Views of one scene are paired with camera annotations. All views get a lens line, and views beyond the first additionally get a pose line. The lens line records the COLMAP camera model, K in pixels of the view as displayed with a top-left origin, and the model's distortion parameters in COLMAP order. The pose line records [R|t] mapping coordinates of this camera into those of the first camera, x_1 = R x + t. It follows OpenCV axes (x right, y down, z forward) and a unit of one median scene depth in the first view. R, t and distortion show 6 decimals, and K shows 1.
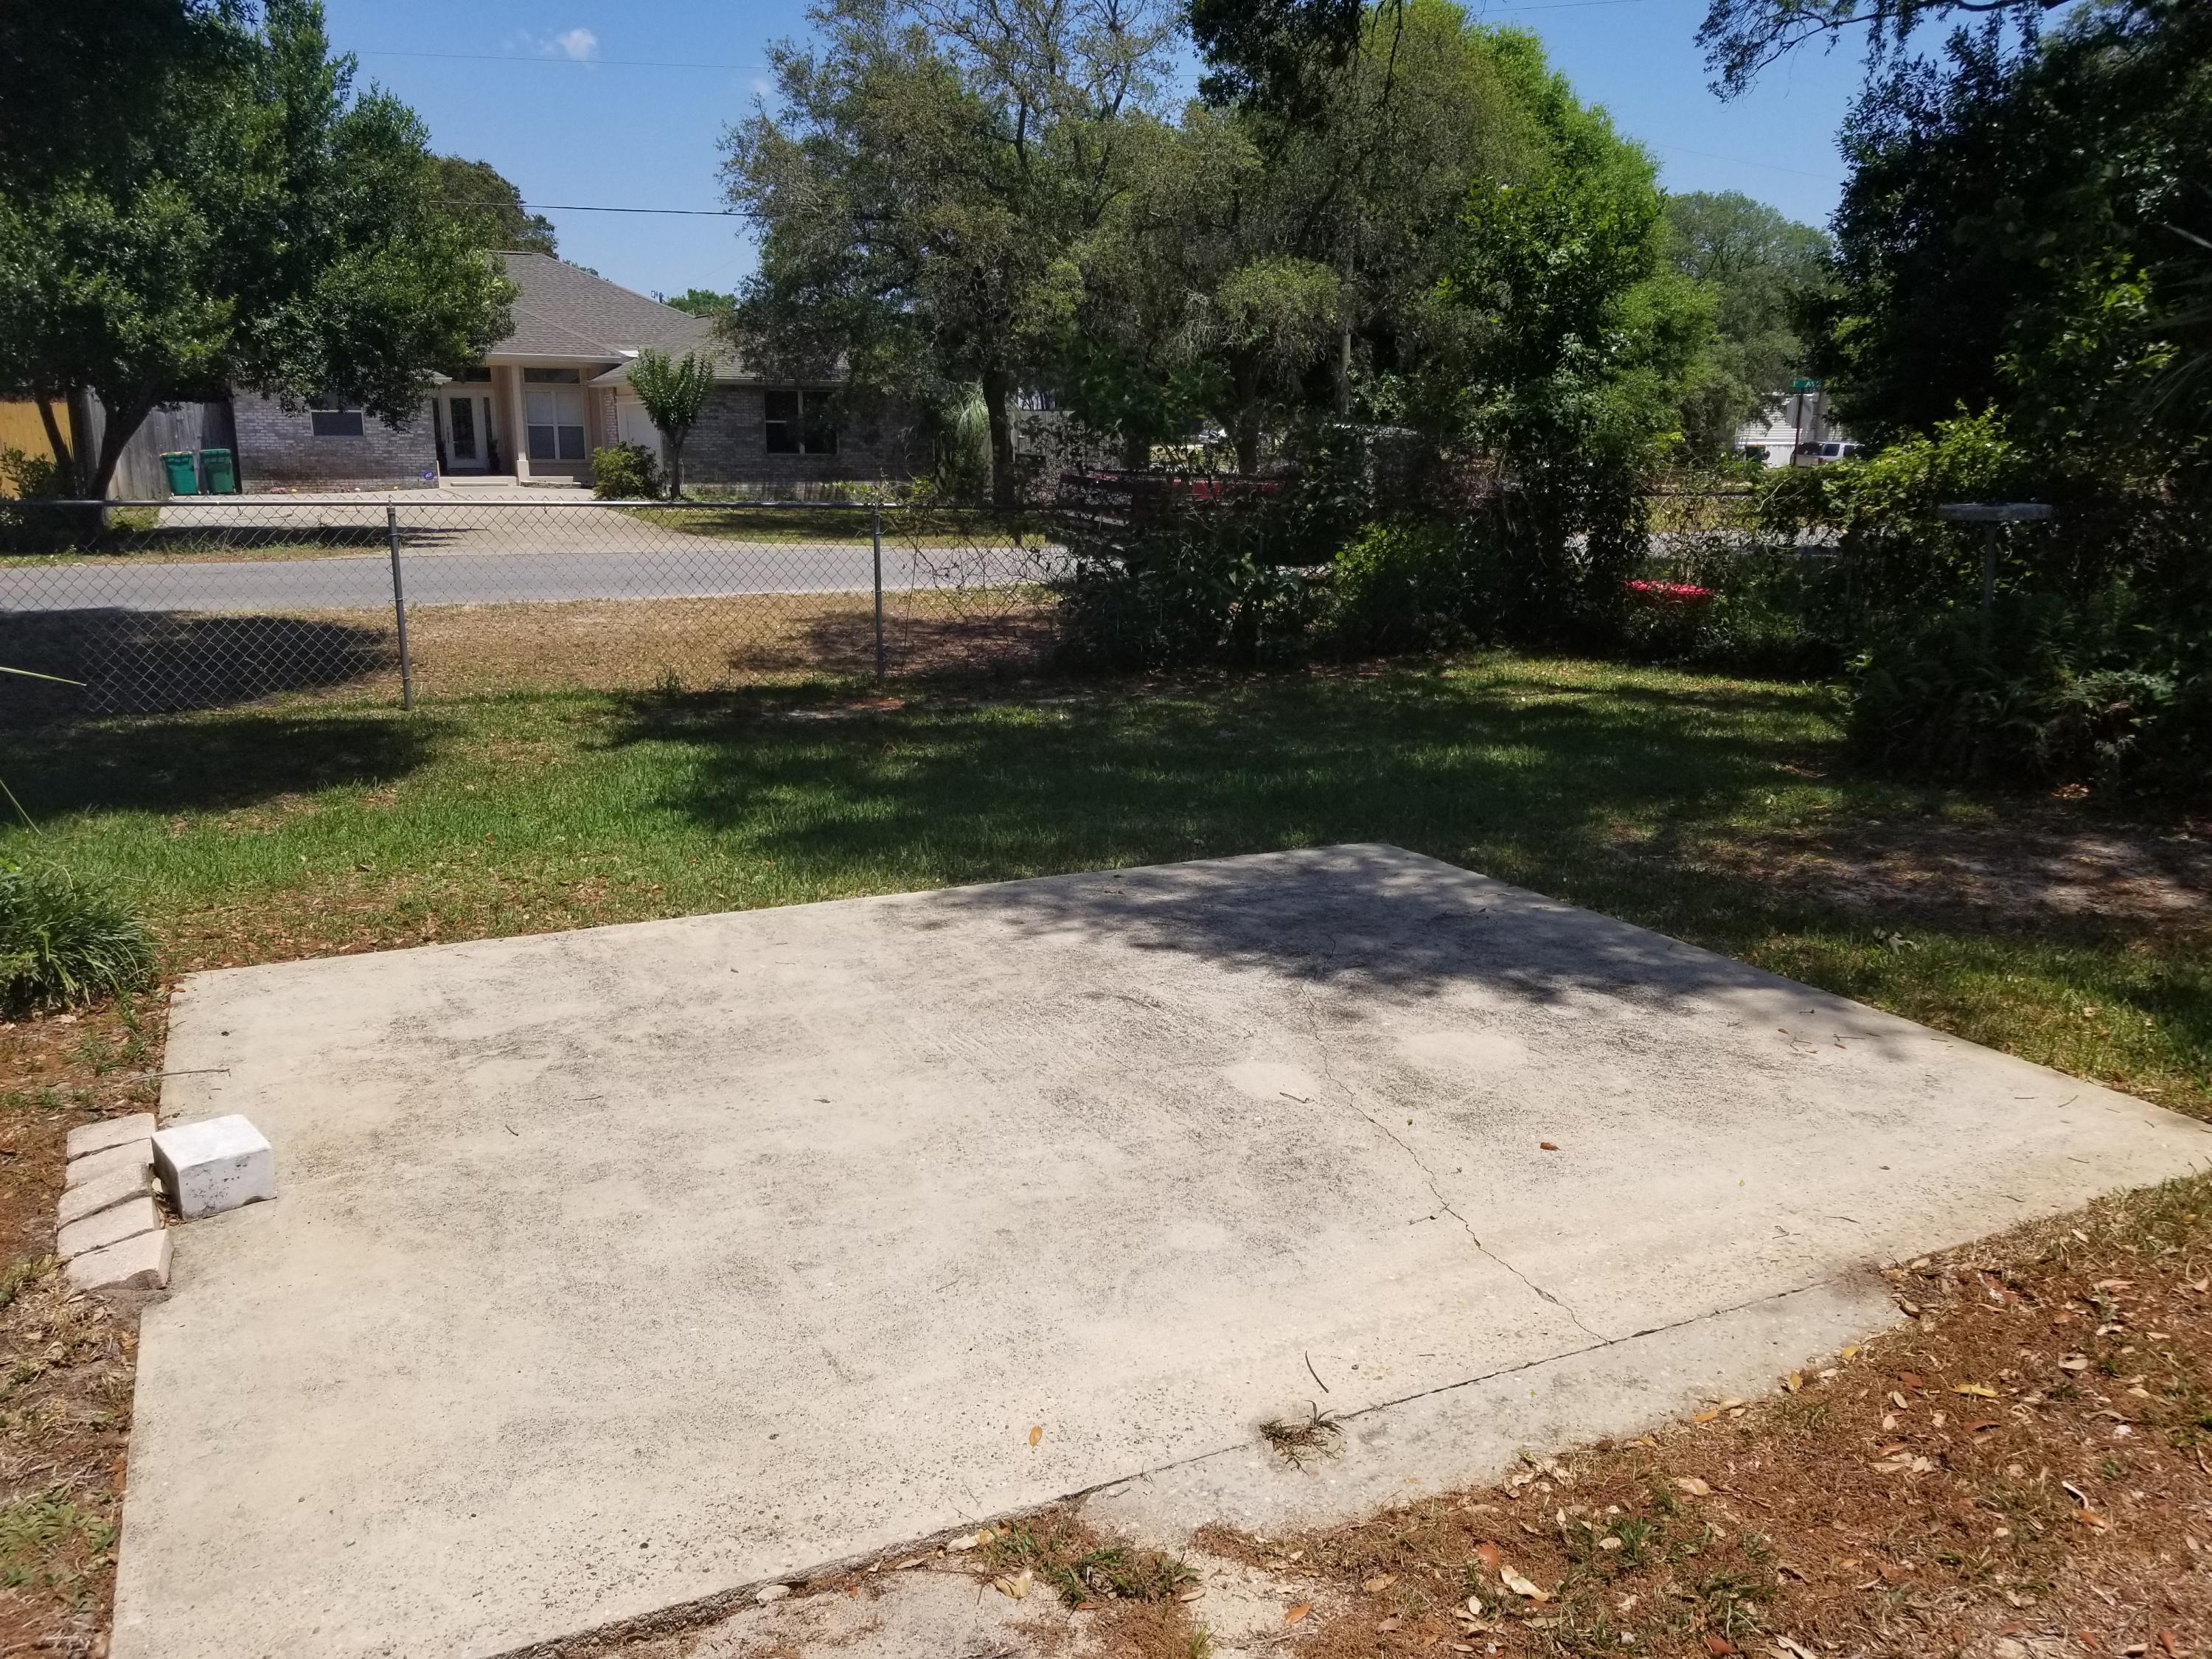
lens RADIAL K [[1722.8, 0, 1100.4], [0, 1722.8, 842.3], [0, 0, 1]] dist [0.004952, -0.070785]
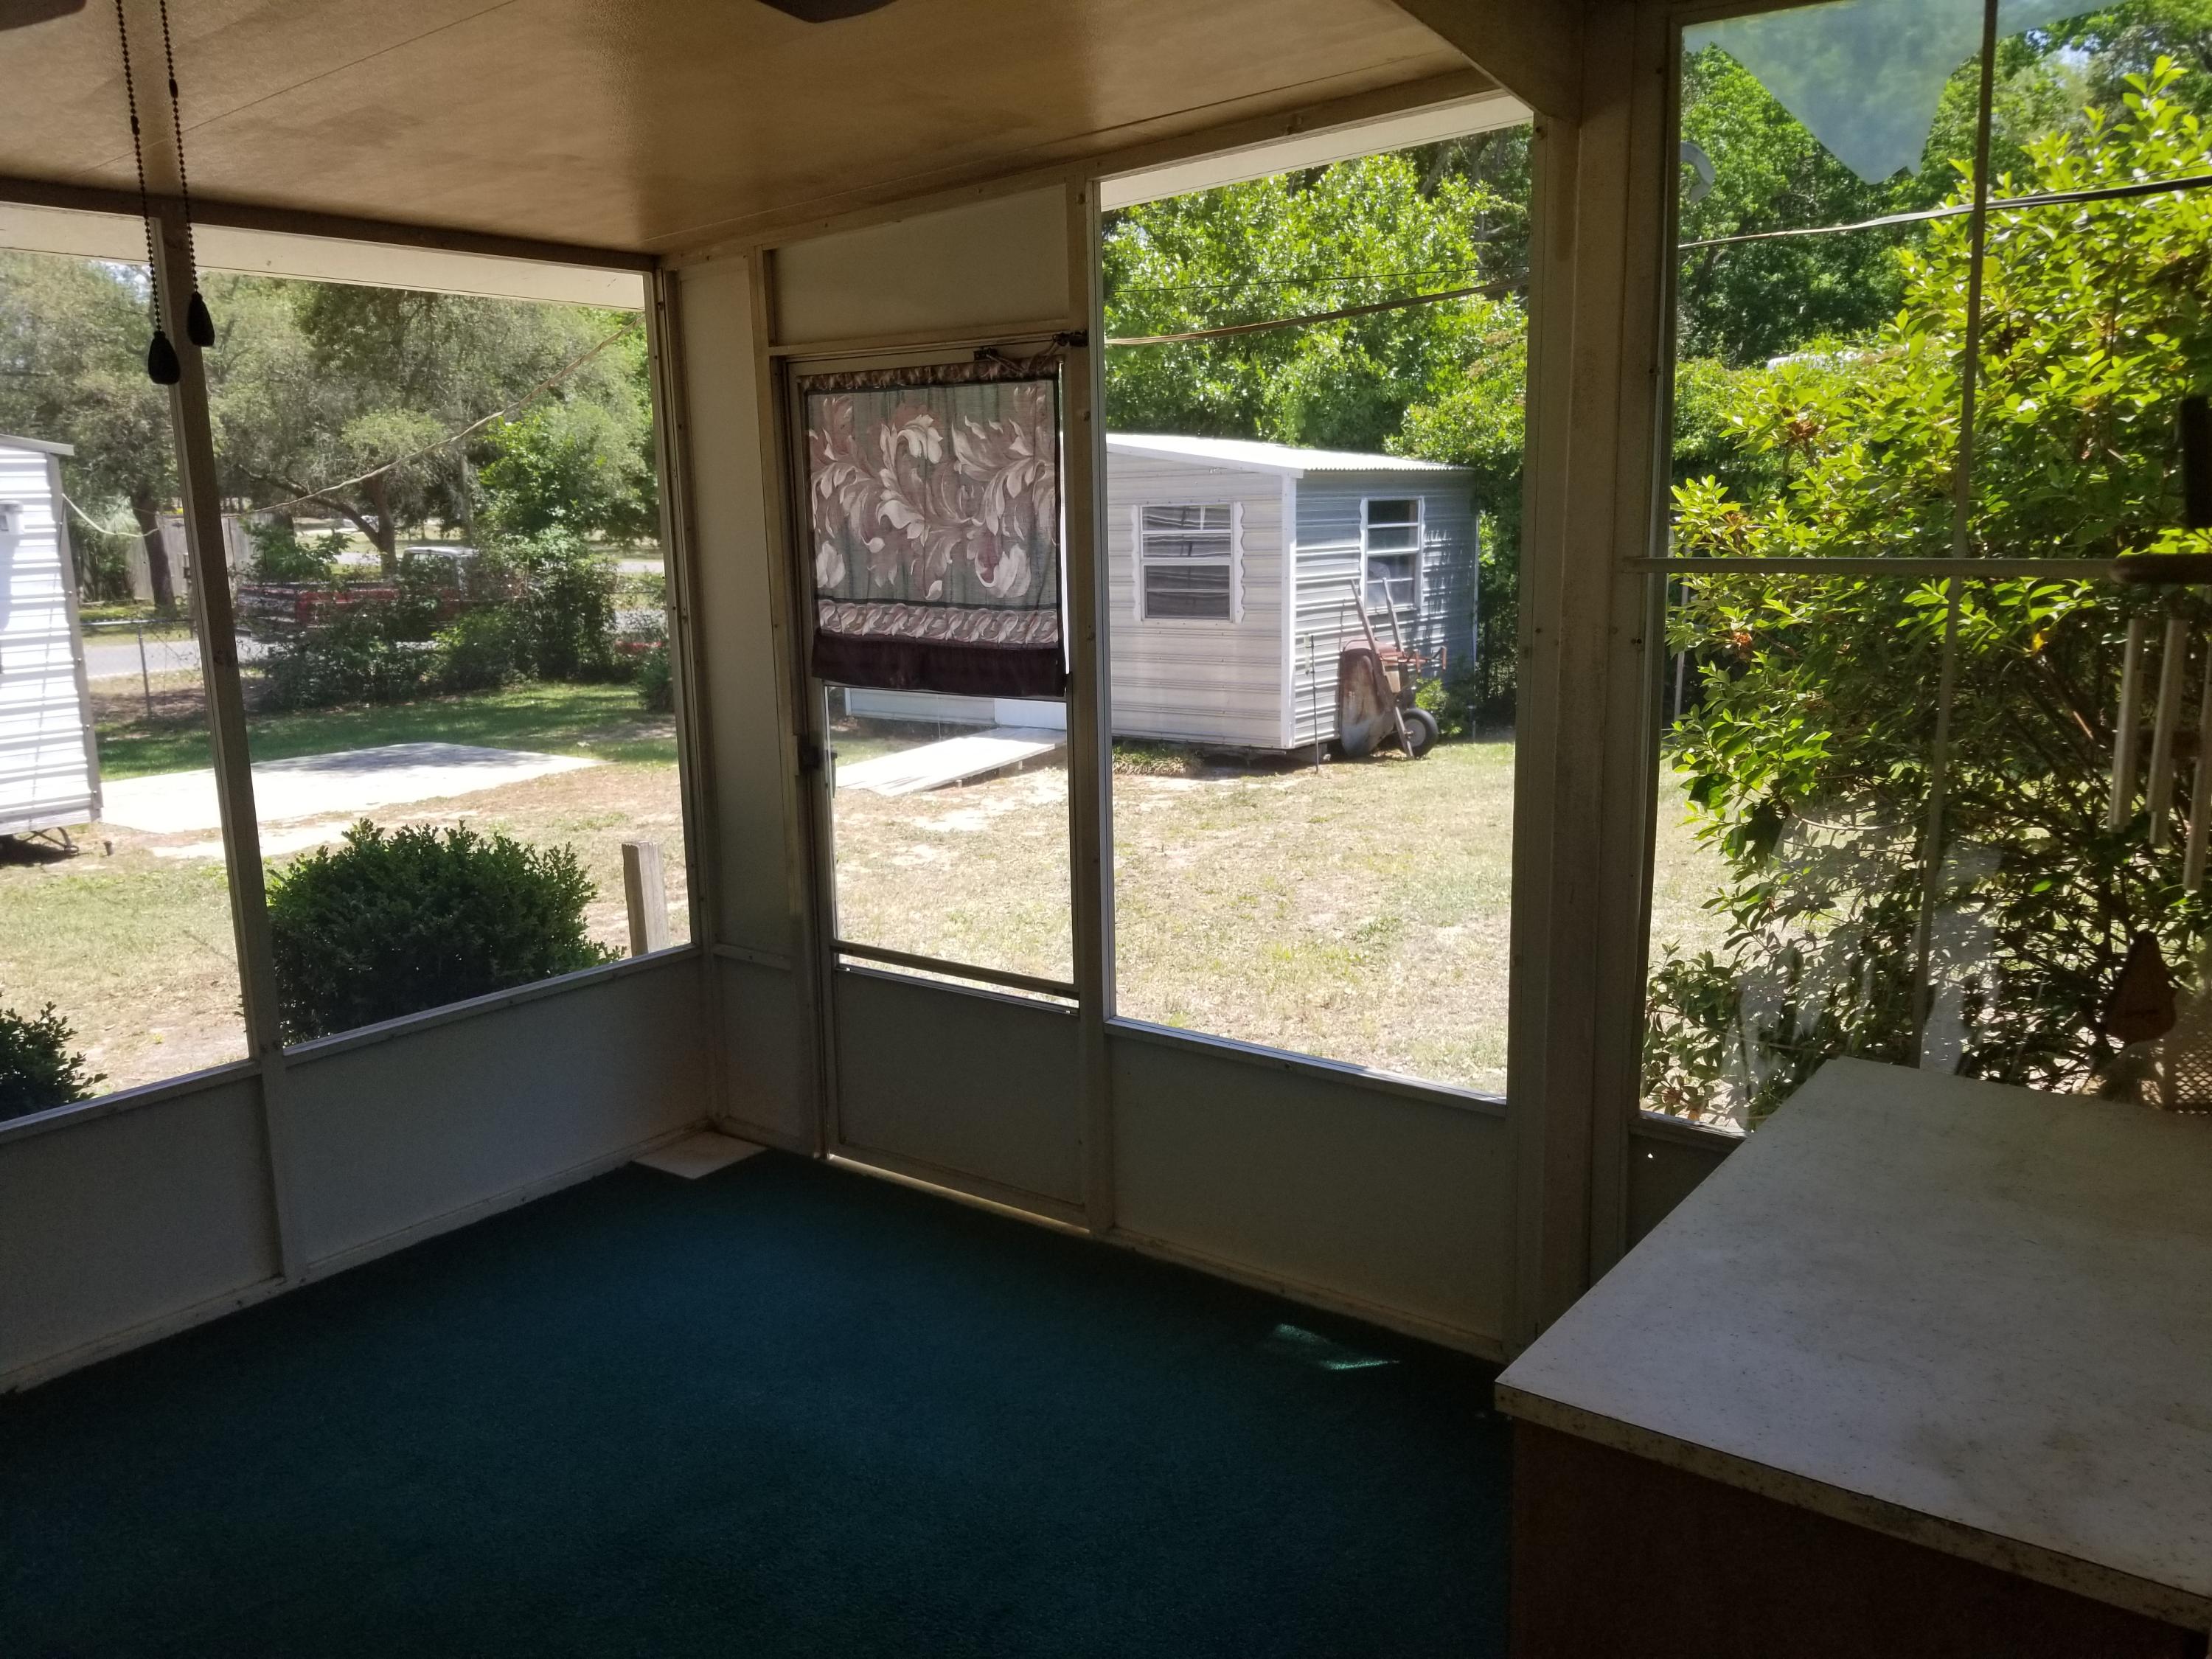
lens RADIAL K [[1722.8, 0, 1100.4], [0, 1722.8, 842.3], [0, 0, 1]] dist [0.004952, -0.070785]
pose [[0.893066, -0.102144, 0.438178, -0.041065], [0.119534, 0.992755, -0.012205, 0.136637], [-0.433756, 0.063277, 0.898806, -0.801528]]
